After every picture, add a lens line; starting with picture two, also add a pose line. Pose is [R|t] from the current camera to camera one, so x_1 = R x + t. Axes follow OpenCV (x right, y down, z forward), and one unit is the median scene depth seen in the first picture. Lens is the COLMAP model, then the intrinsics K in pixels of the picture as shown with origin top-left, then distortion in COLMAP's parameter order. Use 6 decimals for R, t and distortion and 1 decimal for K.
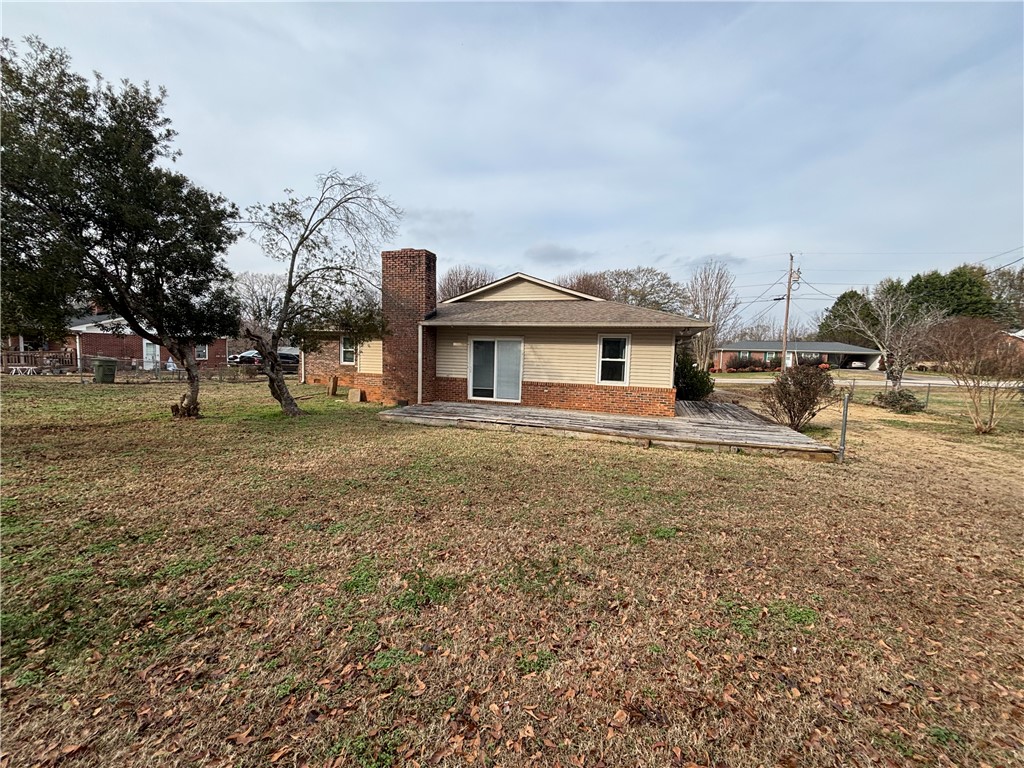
lens RADIAL K [[409.5, 0, 511.1], [0, 409.5, 385.4], [0, 0, 1]] dist [0.002558, -0.002659]
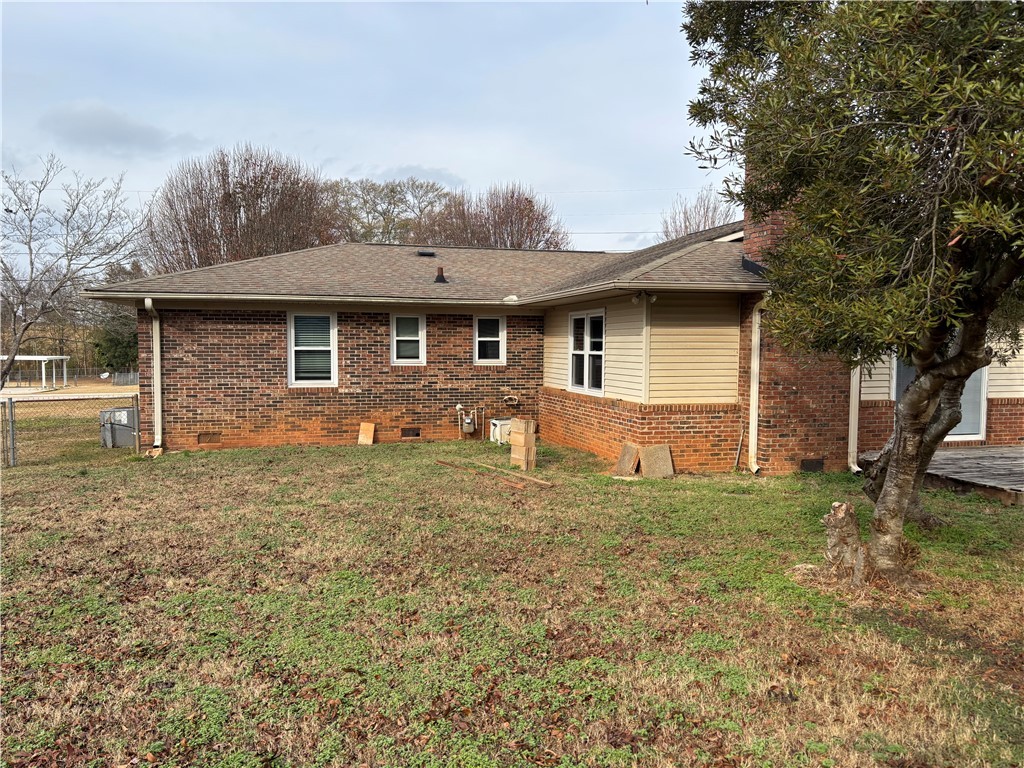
lens RADIAL K [[770.9, 0, 516.4], [0, 770.9, 388.0], [0, 0, 1]] dist [0.026985, -0.013266]
pose [[0.837534, -0.057392, 0.543363, -0.974902], [0.064296, 0.997911, 0.006298, -0.066054], [-0.542589, 0.029661, 0.839474, 0.461533]]
